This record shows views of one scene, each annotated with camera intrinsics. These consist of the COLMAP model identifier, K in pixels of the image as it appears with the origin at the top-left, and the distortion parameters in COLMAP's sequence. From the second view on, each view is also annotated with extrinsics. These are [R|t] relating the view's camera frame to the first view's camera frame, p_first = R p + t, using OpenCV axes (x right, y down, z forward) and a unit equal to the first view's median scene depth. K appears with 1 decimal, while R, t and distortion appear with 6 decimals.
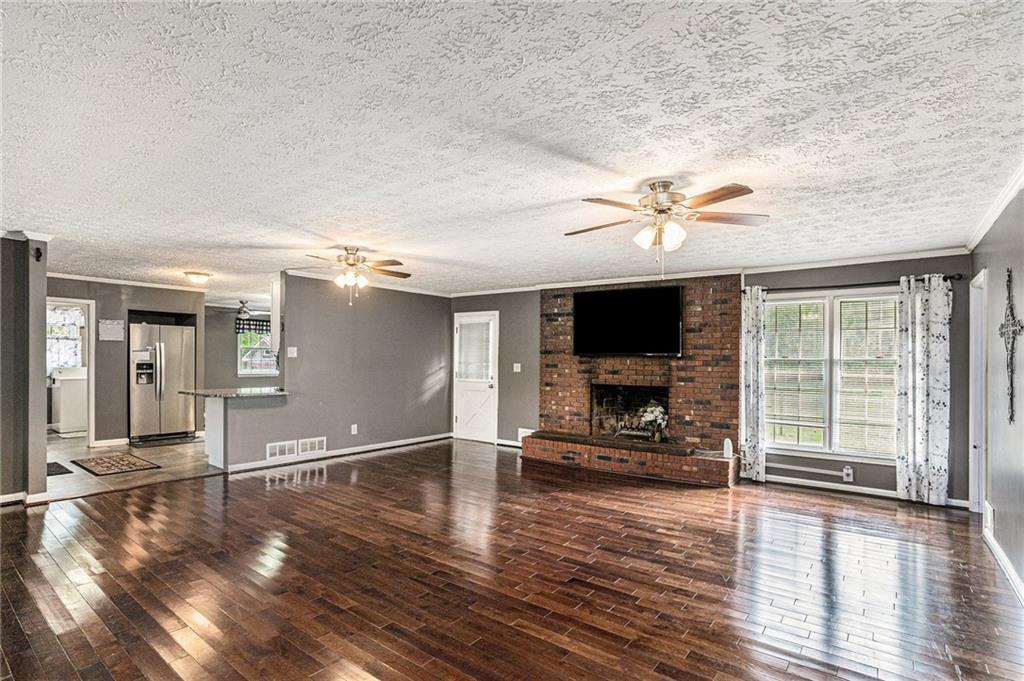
lens RADIAL K [[507.4, 0, 518.3], [0, 507.4, 349.0], [0, 0, 1]] dist [-0.057478, 0.020882]
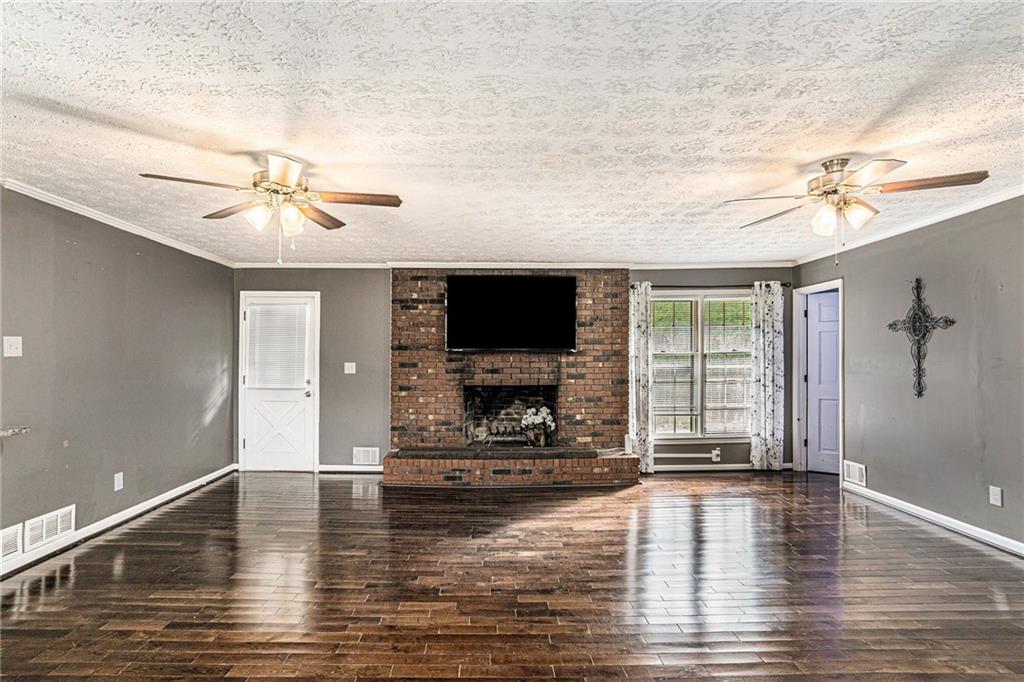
lens RADIAL K [[528.0, 0, 512.7], [0, 528.0, 347.4], [0, 0, 1]] dist [-0.043298, 0.006668]
pose [[0.798475, -0.005135, 0.602006, -0.346818], [0.001580, 0.999978, 0.006433, 0.000266], [-0.602025, -0.004186, 0.798466, 0.278307]]
